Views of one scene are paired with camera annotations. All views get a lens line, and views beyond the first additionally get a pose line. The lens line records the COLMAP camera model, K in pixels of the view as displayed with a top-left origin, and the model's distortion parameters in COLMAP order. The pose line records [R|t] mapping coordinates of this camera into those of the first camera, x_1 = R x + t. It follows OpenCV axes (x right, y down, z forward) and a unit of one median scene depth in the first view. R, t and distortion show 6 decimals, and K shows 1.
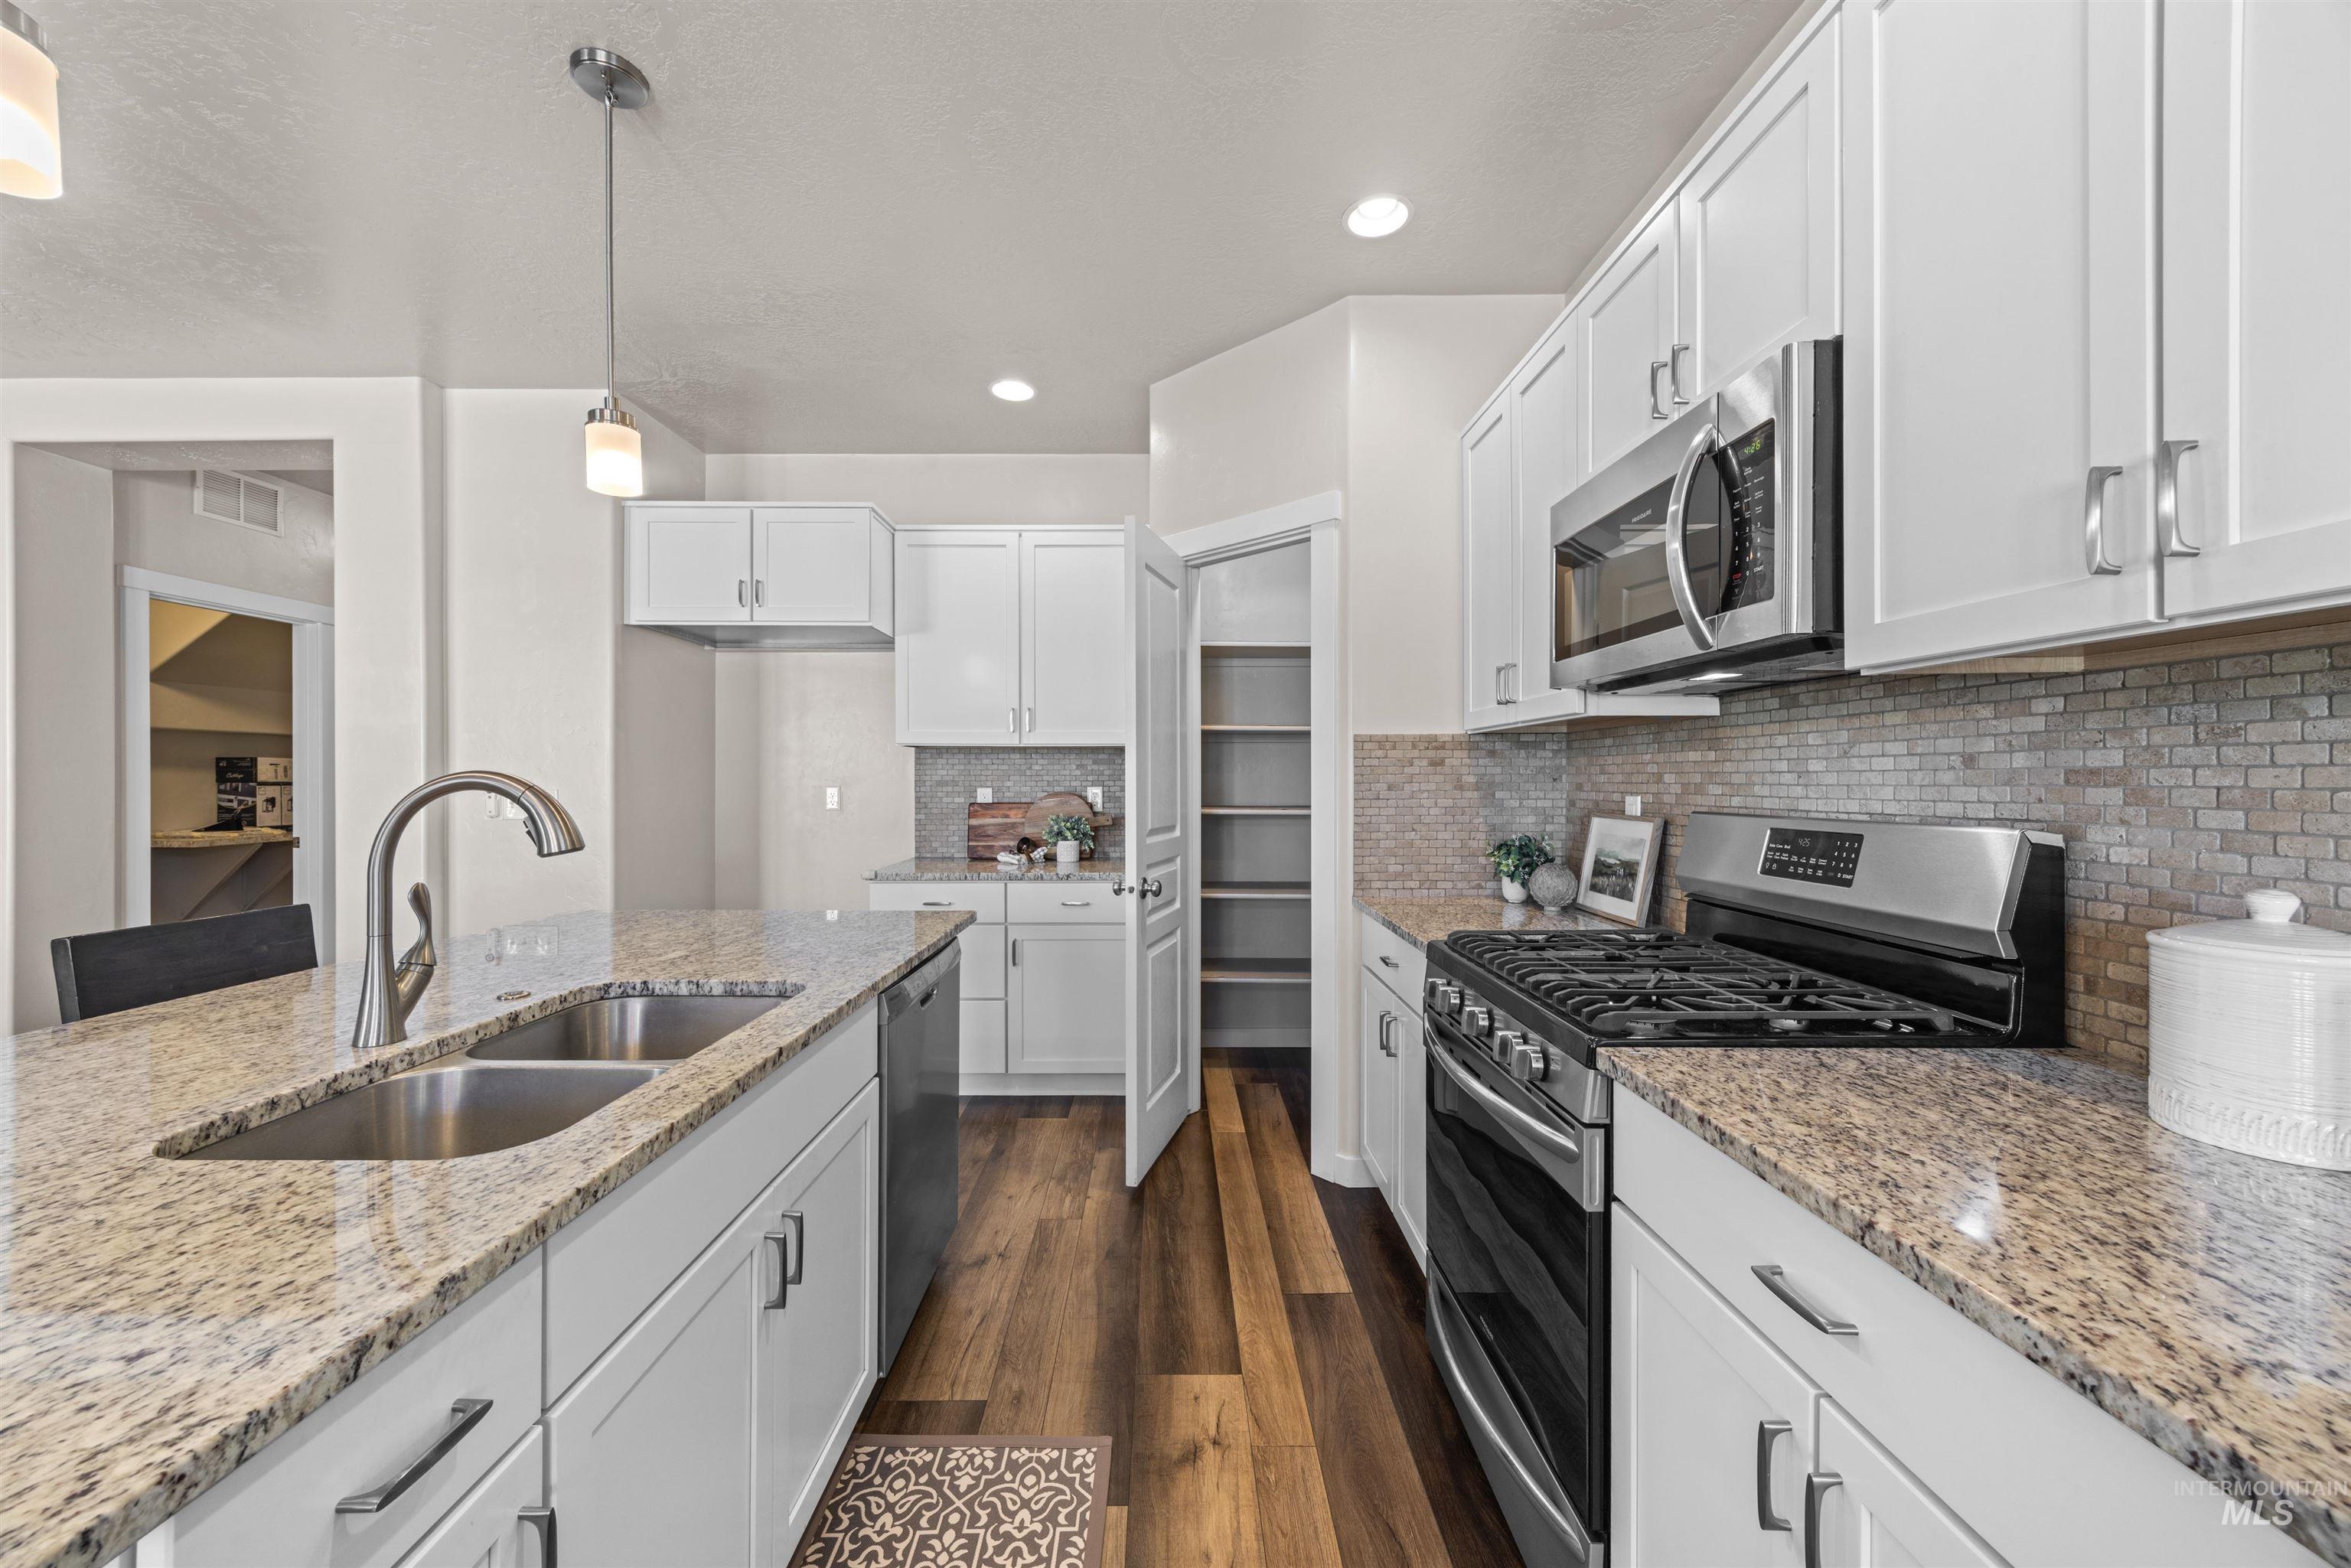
lens RADIAL K [[897.7, 0, 1165.7], [0, 897.7, 782.3], [0, 0, 1]] dist [-0.000215, 0.000553]
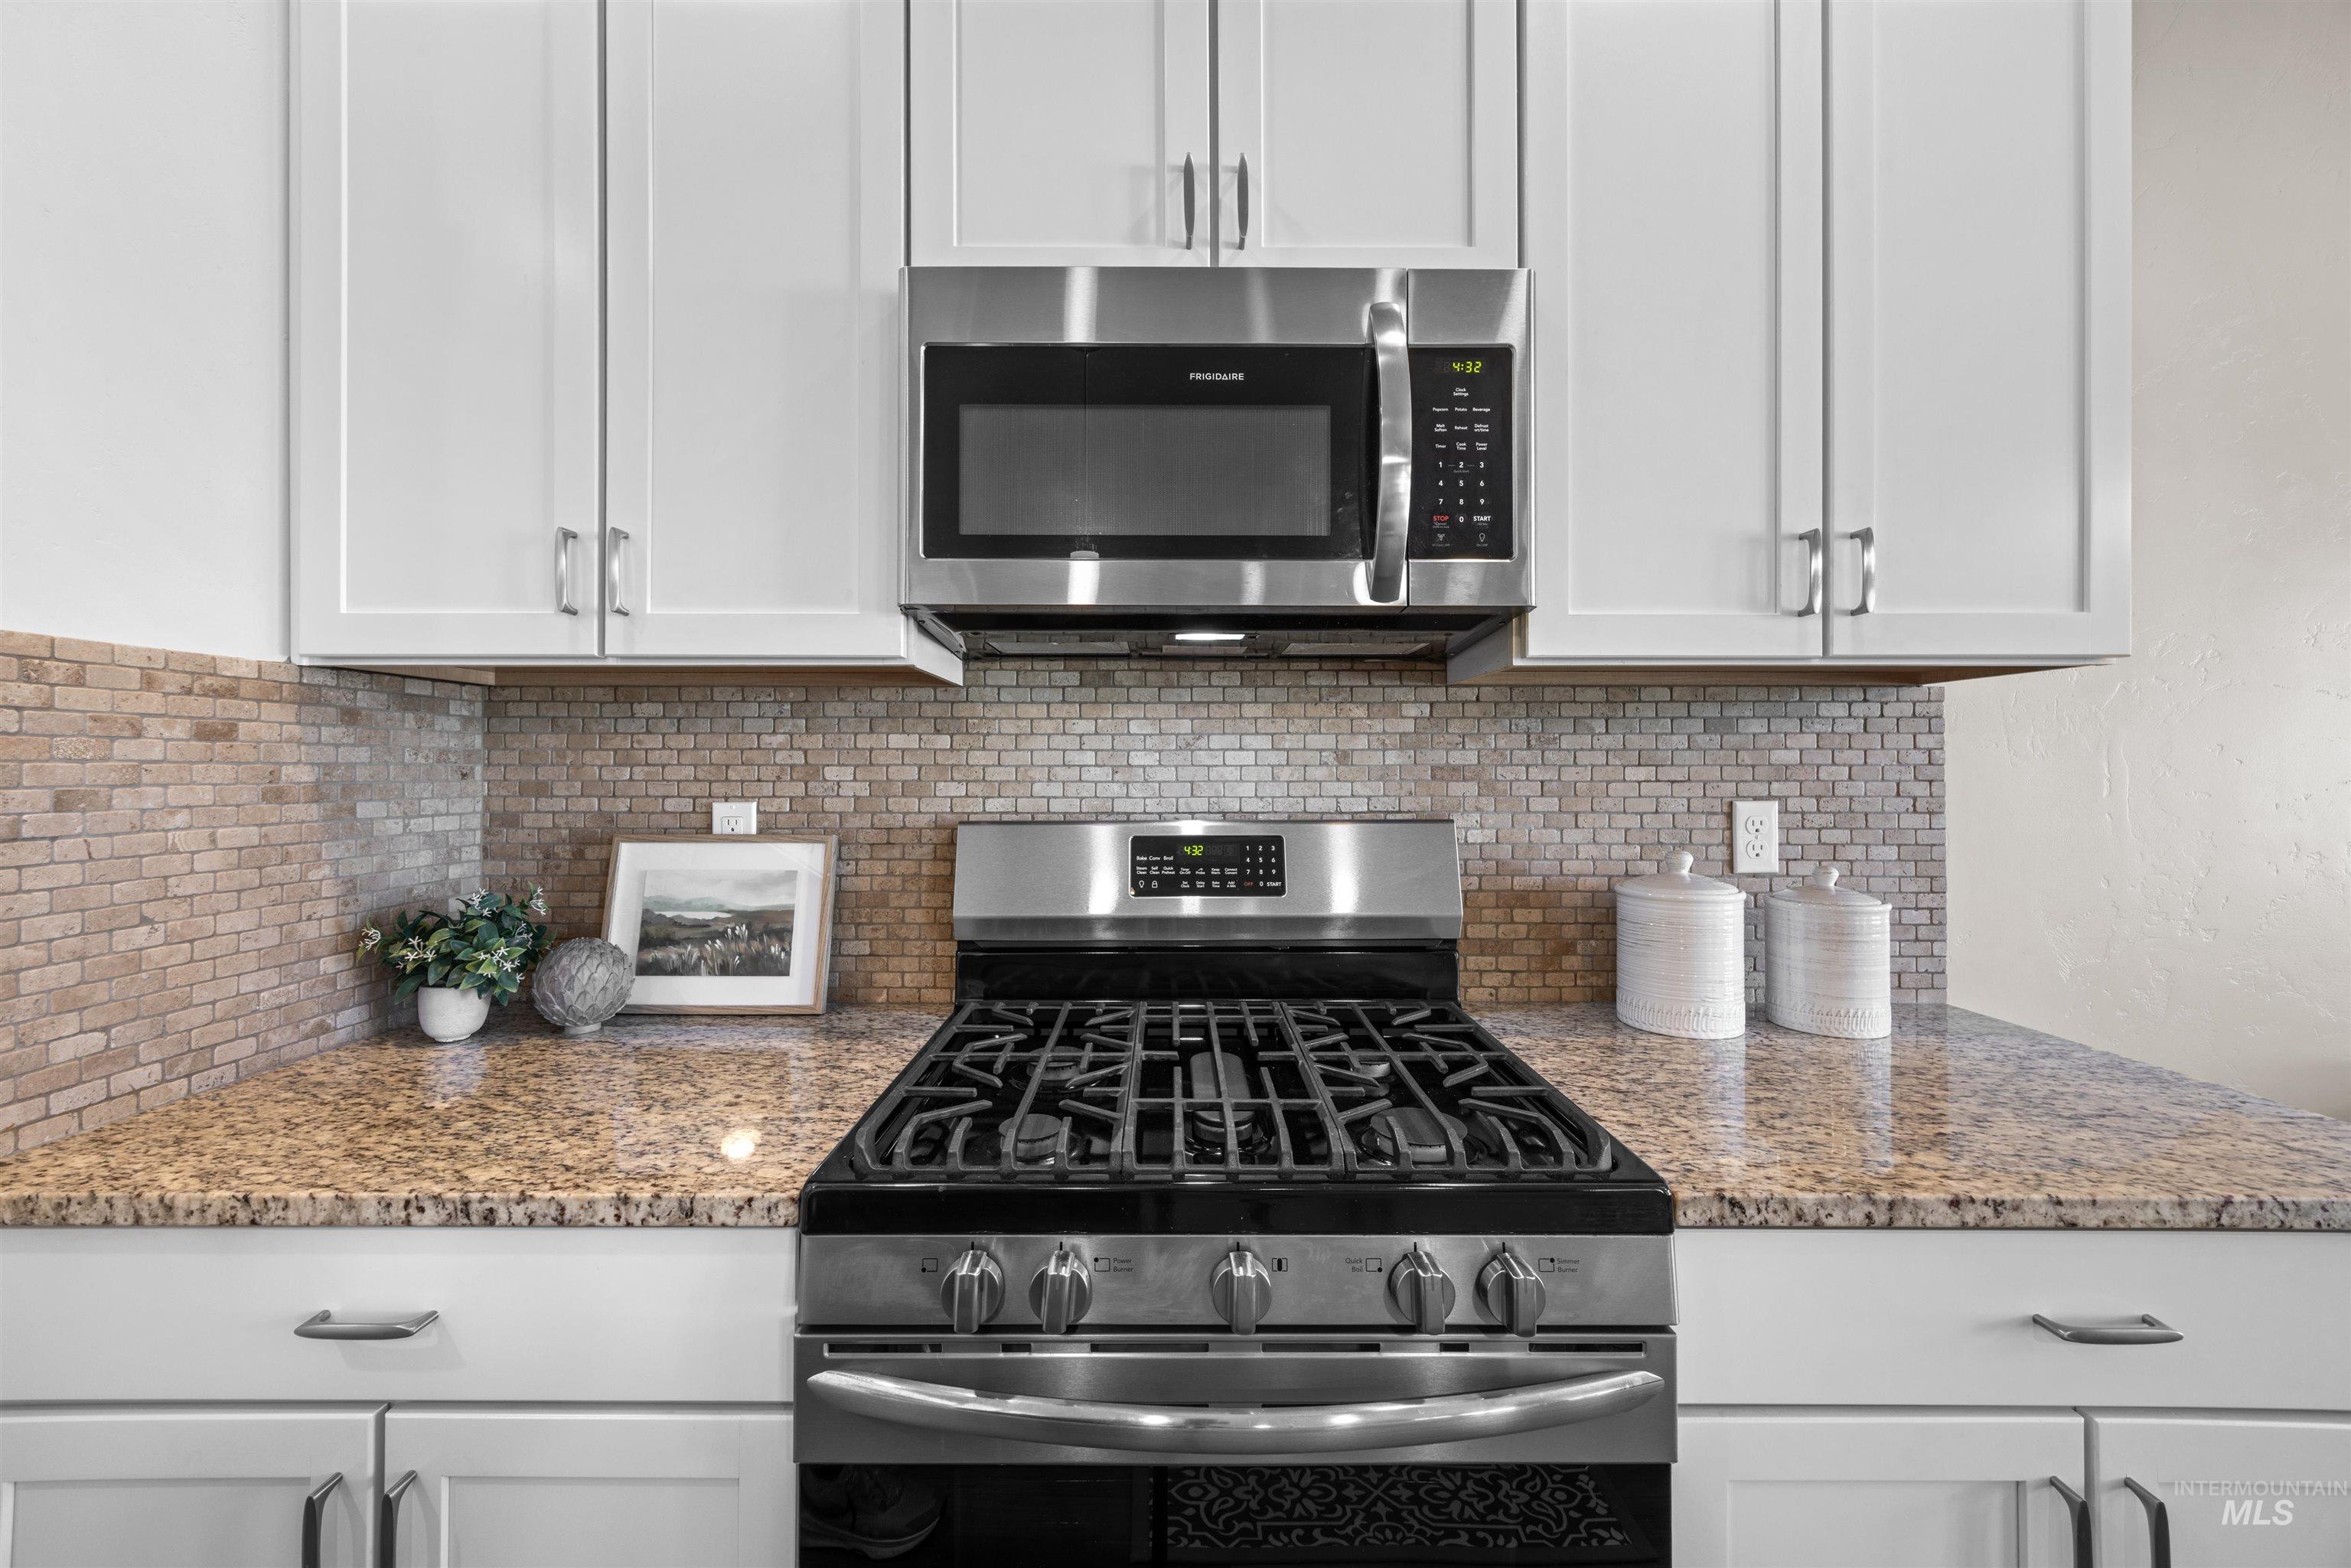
lens RADIAL K [[897.7, 0, 1162.5], [0, 897.7, 768.0], [0, 0, 1]] dist [-0.000215, 0.000553]
pose [[0.002462, 0.004730, 0.999986, -0.094359], [0.003153, 0.999984, -0.004738, -0.004621], [-0.999992, 0.003164, 0.002447, 0.778013]]
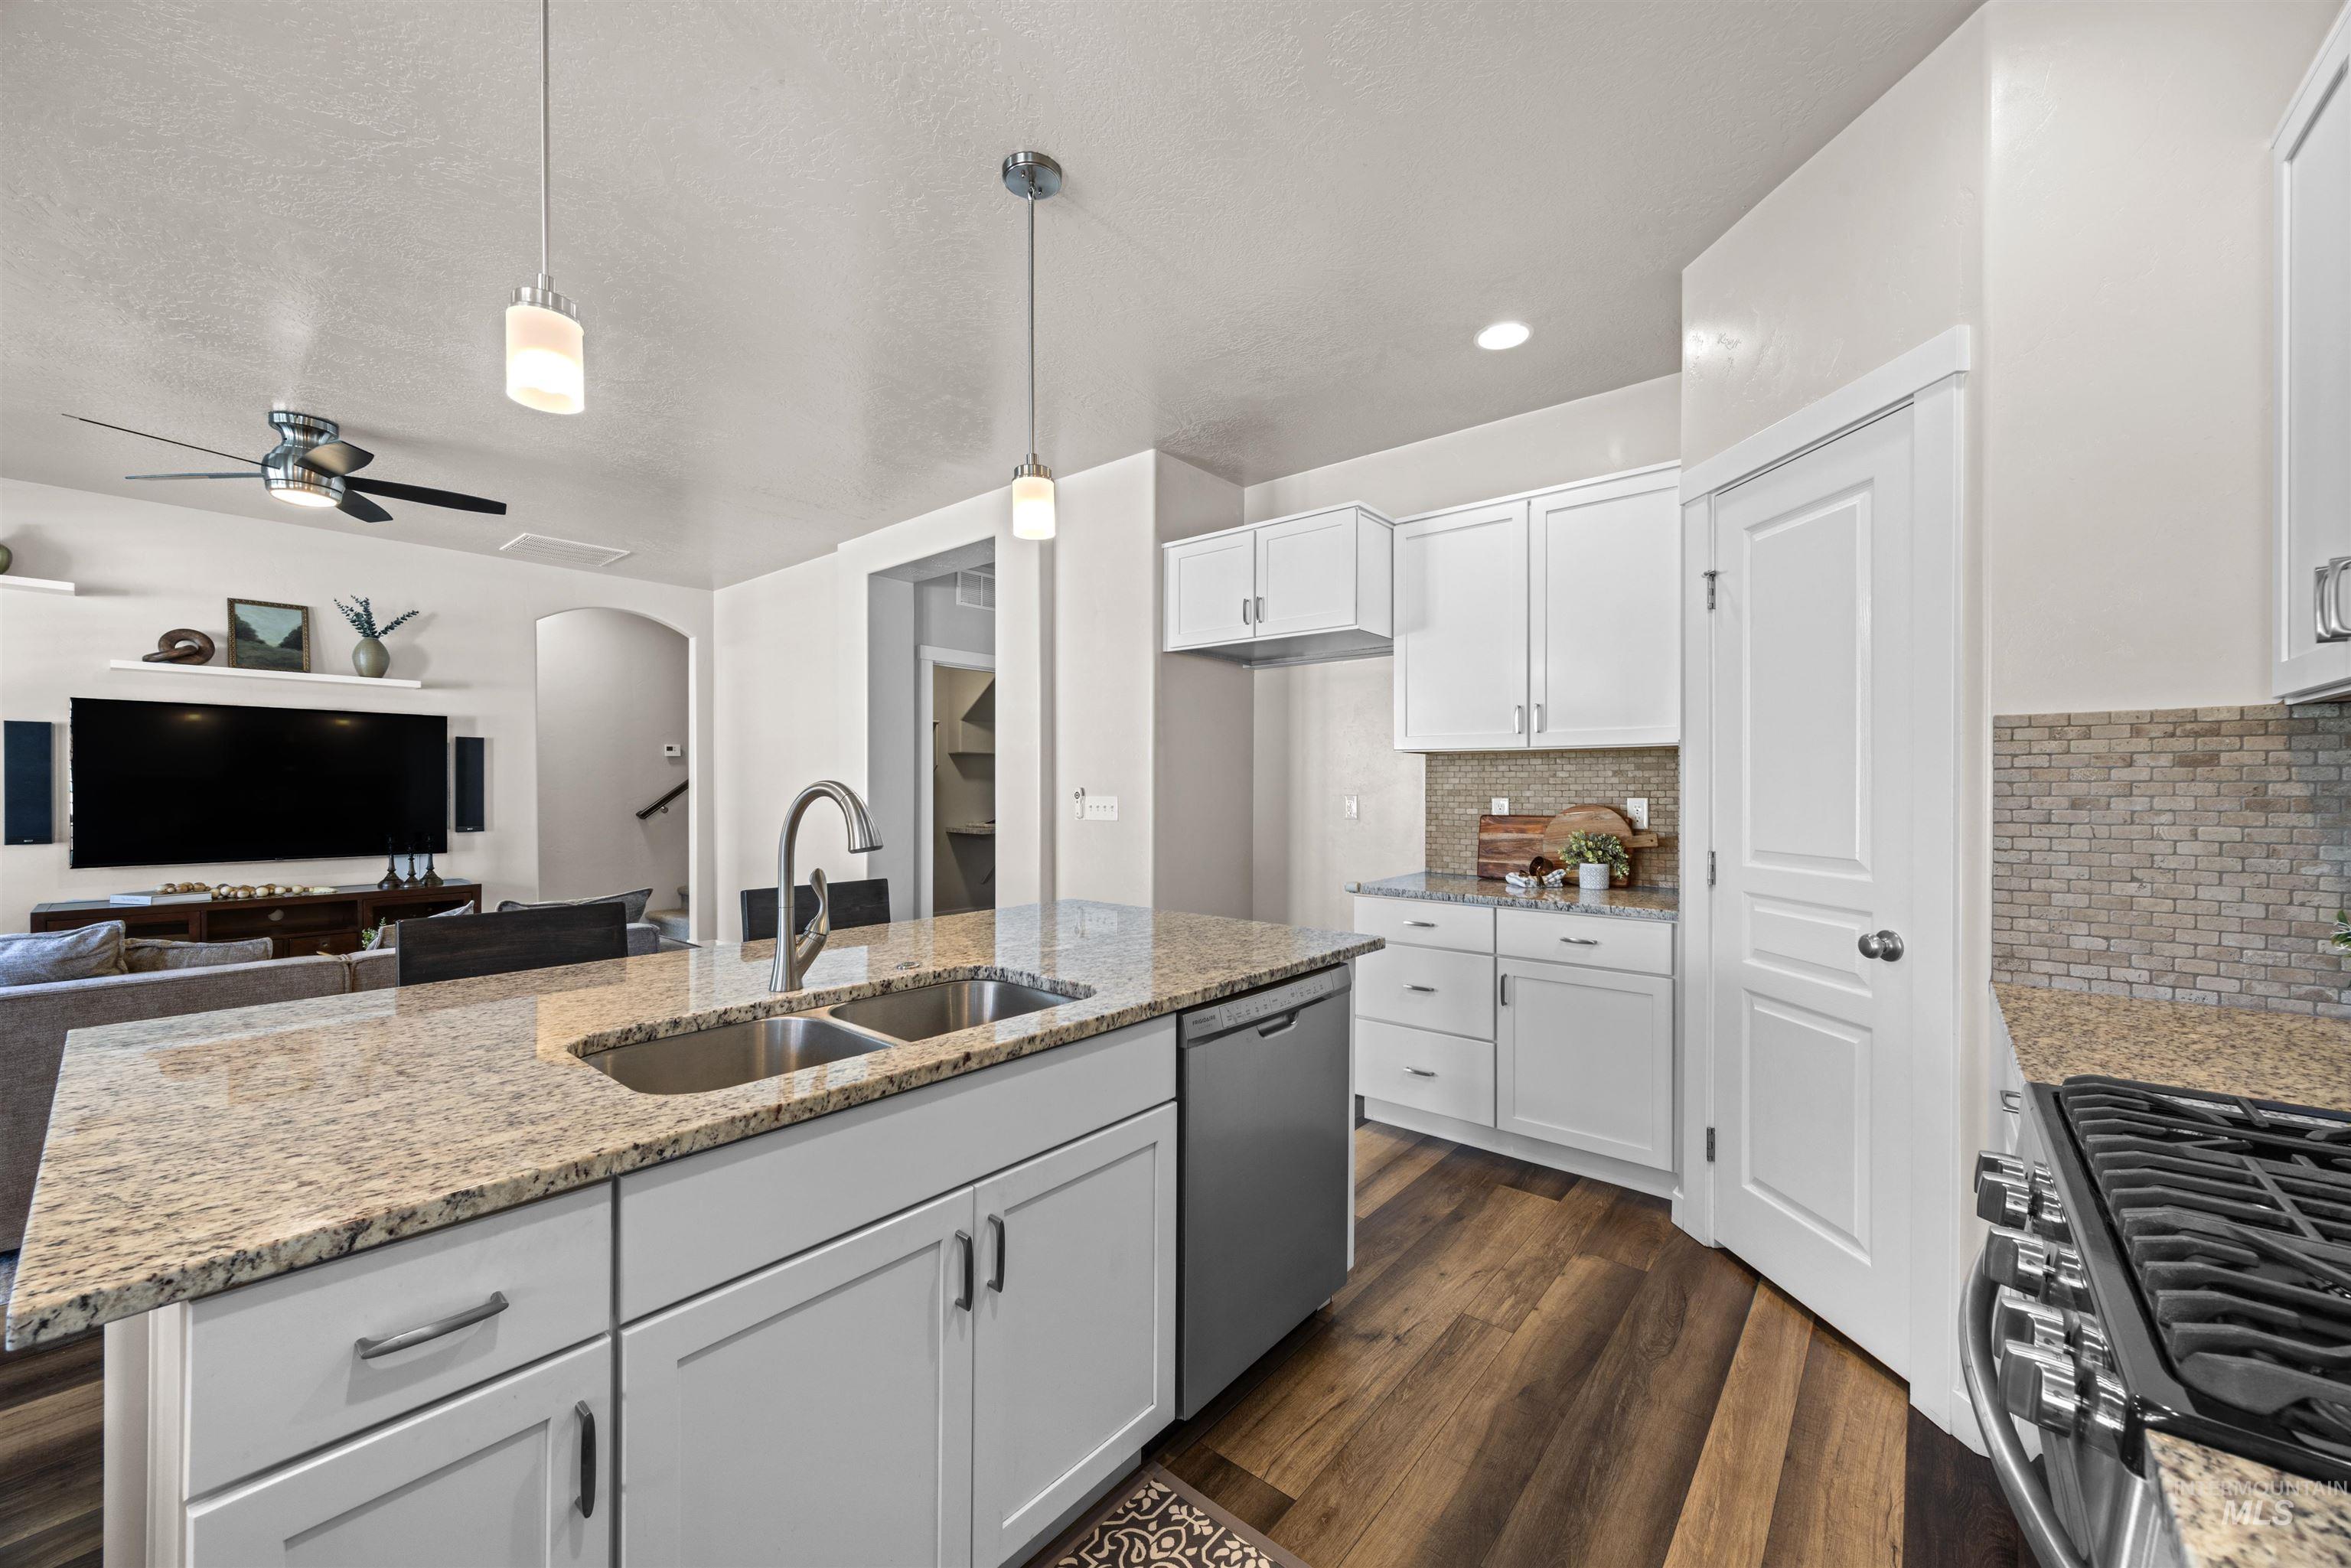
lens RADIAL K [[897.7, 0, 1162.1], [0, 897.7, 789.7], [0, 0, 1]] dist [-0.000215, 0.000553]
pose [[0.760459, 0.003523, -0.649377, 0.227953], [-0.004694, 0.999989, -0.000071, -0.001091], [0.649369, 0.003102, 0.760467, 0.213806]]
